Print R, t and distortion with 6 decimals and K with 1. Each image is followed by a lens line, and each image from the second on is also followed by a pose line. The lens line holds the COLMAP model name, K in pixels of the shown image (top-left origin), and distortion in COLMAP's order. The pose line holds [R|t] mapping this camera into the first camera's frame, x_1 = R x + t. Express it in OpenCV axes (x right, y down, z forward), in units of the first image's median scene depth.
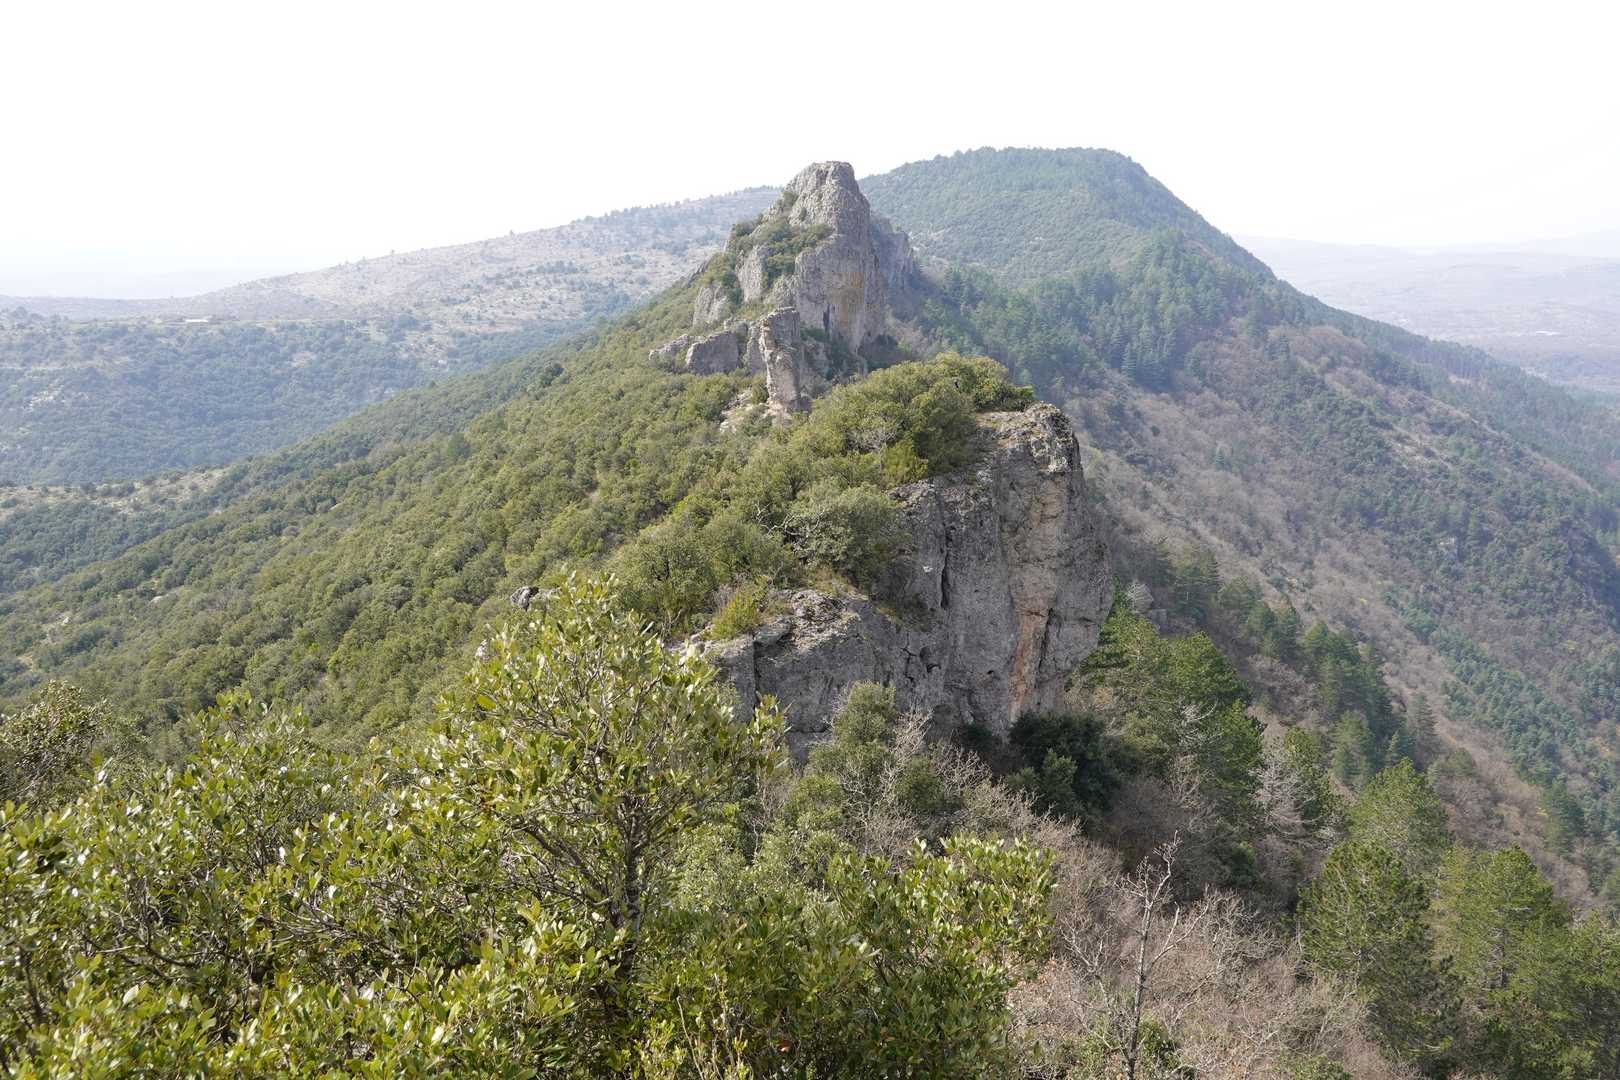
lens RADIAL K [[1550.9, 0, 810.0], [0, 1550.9, 540.0], [0, 0, 1]] dist [0.003196, -0.005773]
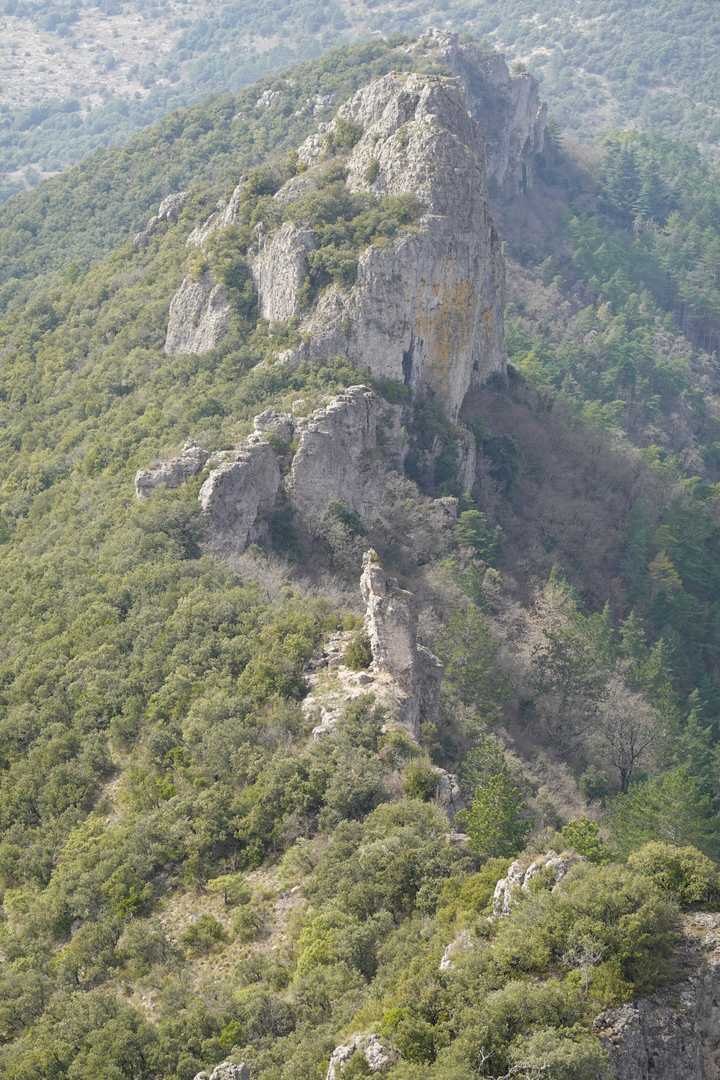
lens RADIAL K [[3300.3, 0, 345.5], [0, 3300.3, 538.2], [0, 0, 1]] dist [0.017710, 0.016212]
pose [[0.998951, 0.042529, 0.016977, -0.030780], [-0.042245, 0.998967, -0.016726, -0.056749], [-0.017671, 0.015991, 0.999716, -0.222143]]
